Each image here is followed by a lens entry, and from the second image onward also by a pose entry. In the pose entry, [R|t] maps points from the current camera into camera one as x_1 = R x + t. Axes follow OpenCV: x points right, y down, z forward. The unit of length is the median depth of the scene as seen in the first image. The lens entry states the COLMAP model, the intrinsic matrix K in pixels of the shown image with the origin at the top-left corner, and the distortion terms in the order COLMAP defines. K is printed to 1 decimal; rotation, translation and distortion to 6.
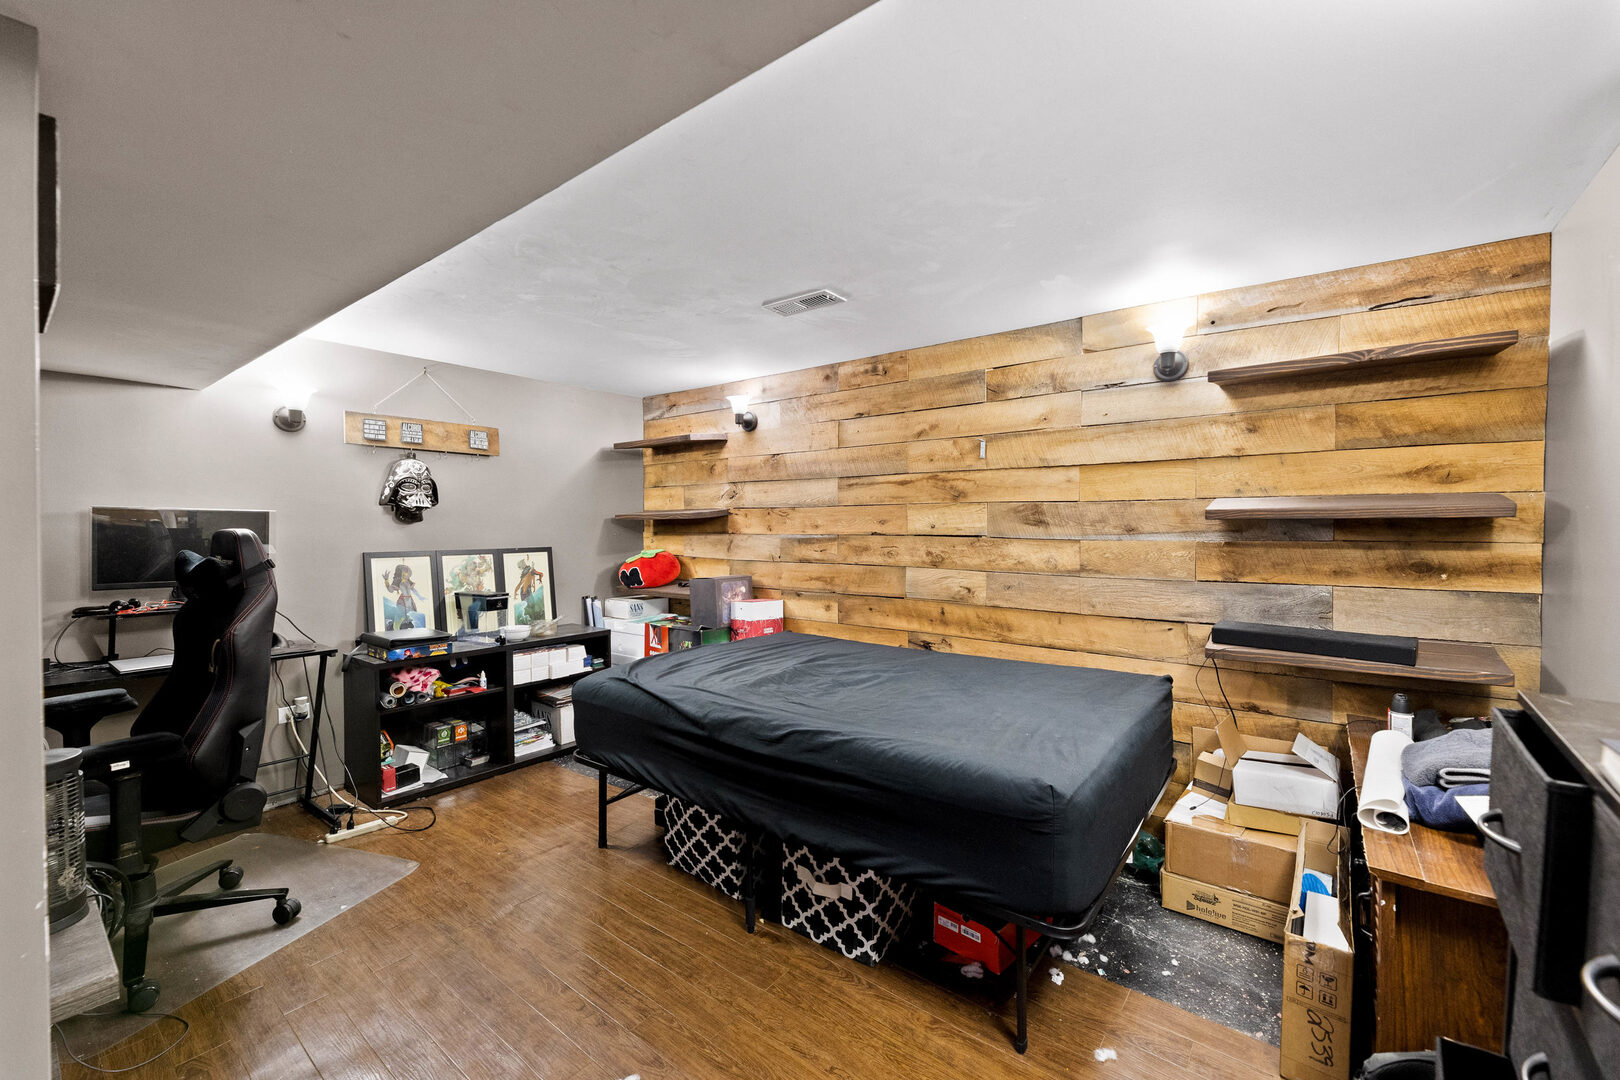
lens RADIAL K [[654.9, 0, 811.4], [0, 654.9, 539.7], [0, 0, 1]] dist [0.001219, -0.000071]
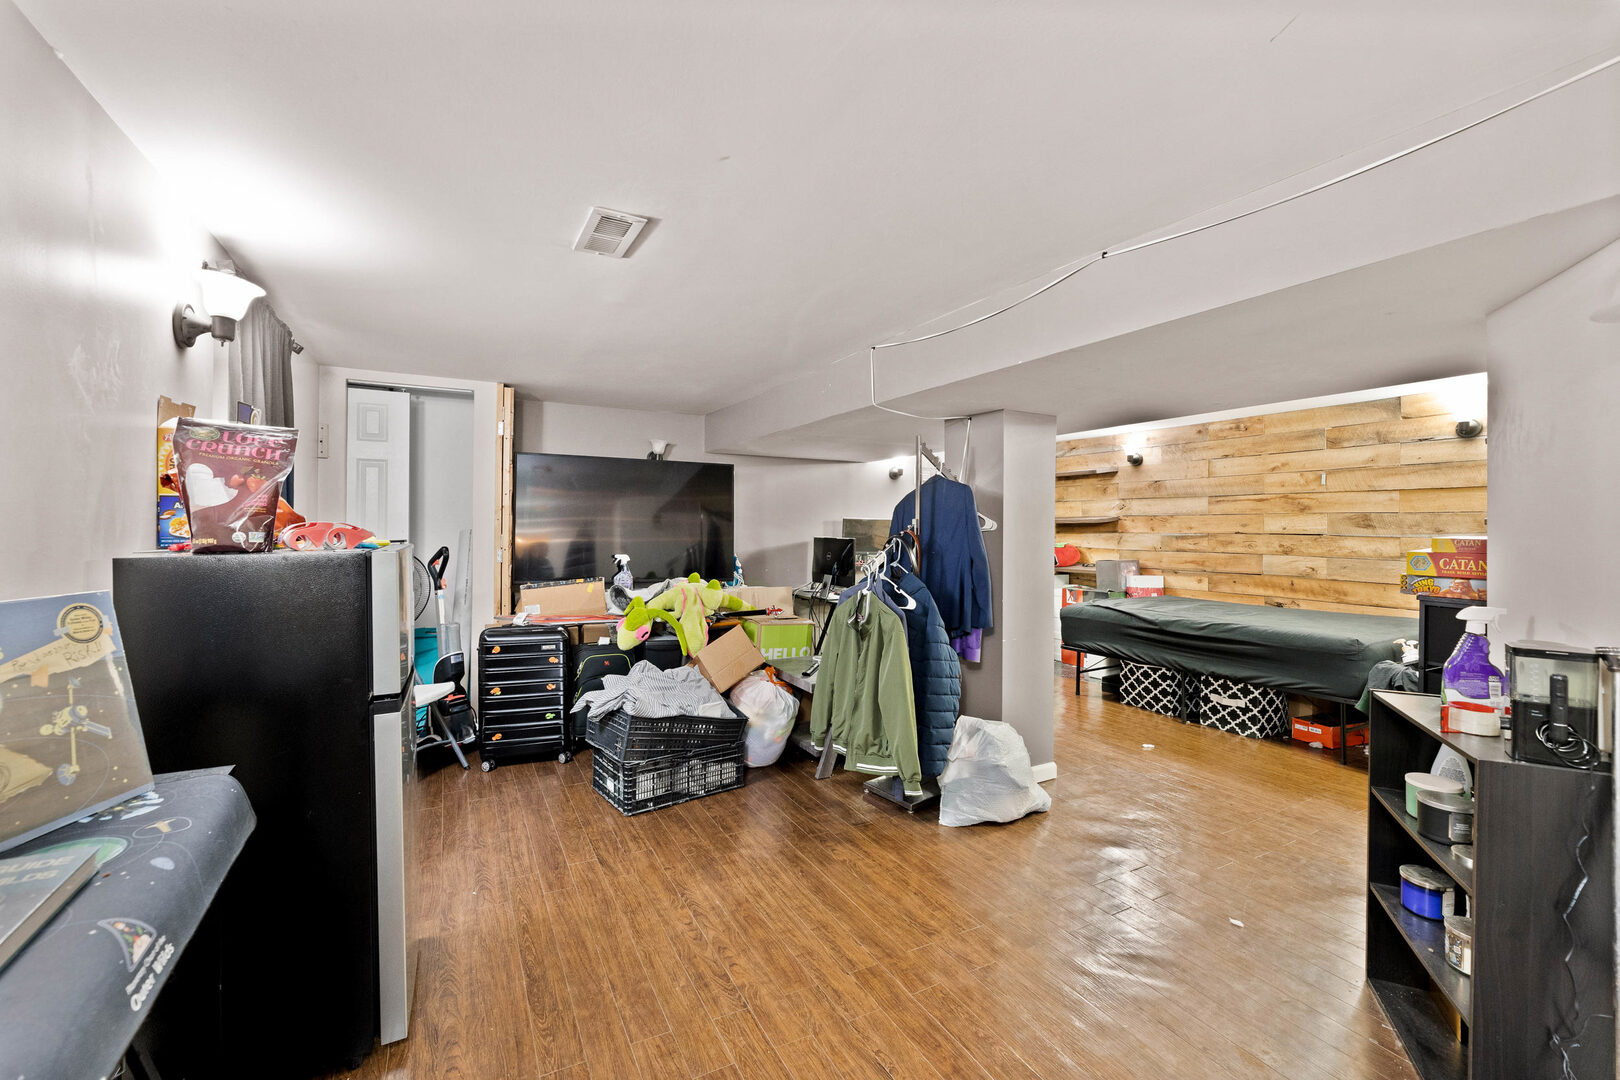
lens RADIAL K [[654.9, 0, 804.2], [0, 654.9, 526.7], [0, 0, 1]] dist [0.001219, -0.000071]
pose [[0.912291, 0.002888, -0.409533, -0.220902], [-0.011542, 0.999759, -0.018661, 0.018396], [0.409380, 0.021751, 0.912105, -0.901478]]
